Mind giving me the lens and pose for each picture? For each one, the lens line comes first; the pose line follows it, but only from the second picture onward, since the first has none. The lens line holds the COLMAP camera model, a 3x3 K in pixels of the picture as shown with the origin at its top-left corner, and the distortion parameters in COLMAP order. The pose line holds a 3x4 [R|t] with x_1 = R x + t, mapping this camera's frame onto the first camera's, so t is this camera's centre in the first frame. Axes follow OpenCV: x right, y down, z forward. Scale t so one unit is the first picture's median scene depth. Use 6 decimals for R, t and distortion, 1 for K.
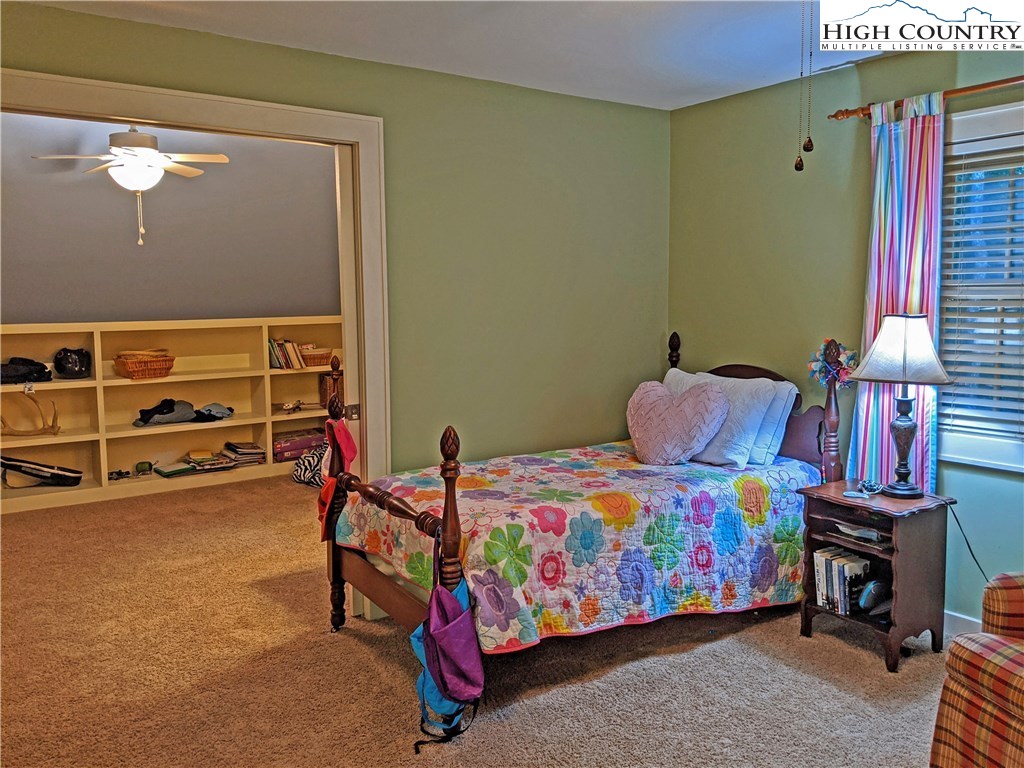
lens RADIAL K [[815.3, 0, 511.6], [0, 815.3, 386.6], [0, 0, 1]] dist [0.084240, -0.144894]
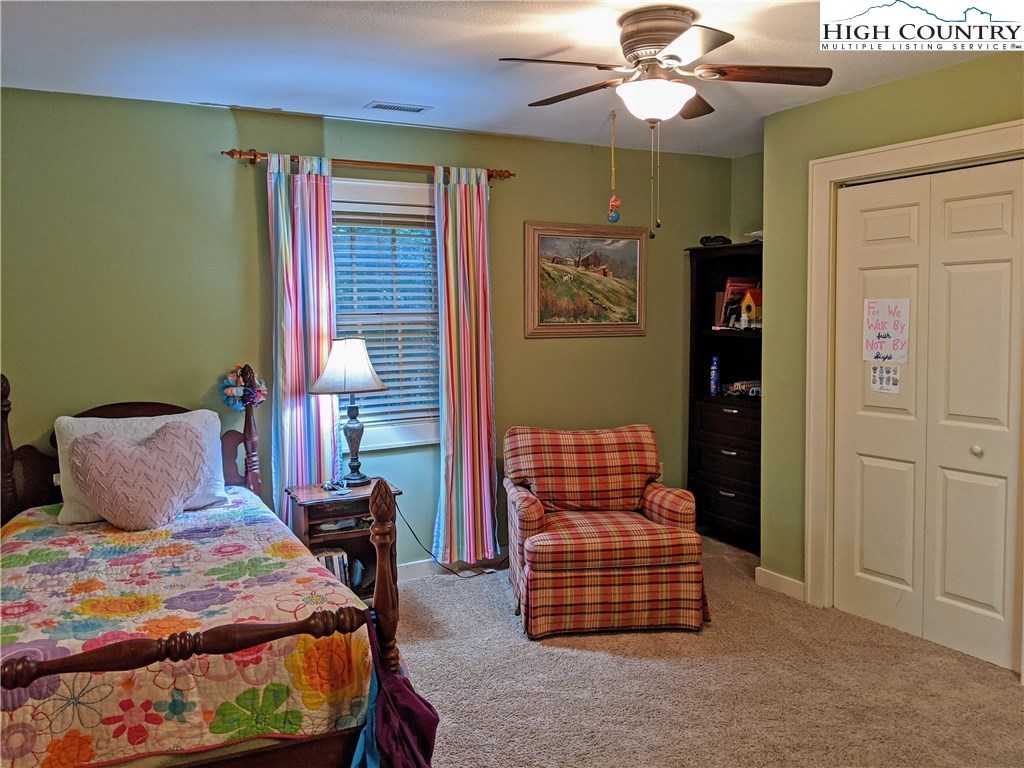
lens RADIAL K [[792.2, 0, 512.0], [0, 792.2, 384.0], [0, 0, 1]] dist [0.080126, -0.136261]
pose [[0.144284, -0.081812, 0.986148, -0.645039], [0.129078, 0.989617, 0.063214, -0.059929], [-0.981081, 0.118169, 0.153346, 0.574067]]
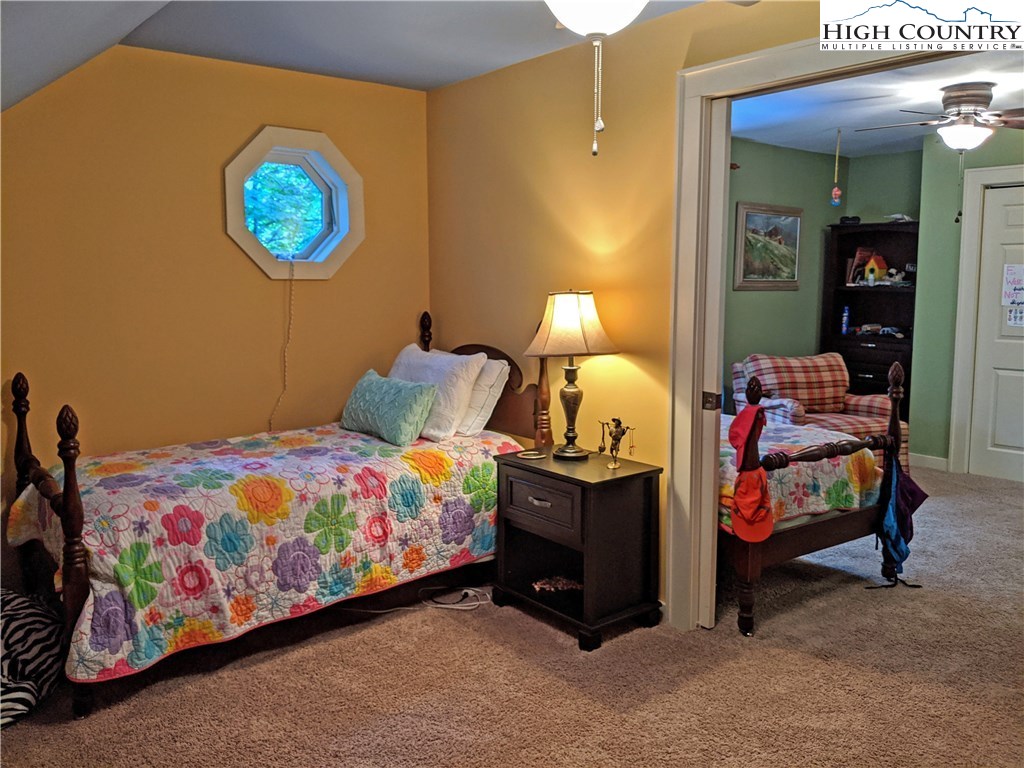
lens RADIAL K [[815.3, 0, 511.6], [0, 815.3, 386.6], [0, 0, 1]] dist [0.084240, -0.144894]
pose [[-0.051655, -0.123204, 0.991036, -1.151291], [0.117557, 0.984711, 0.128545, -0.133961], [-0.991722, 0.123144, -0.036381, 1.360436]]
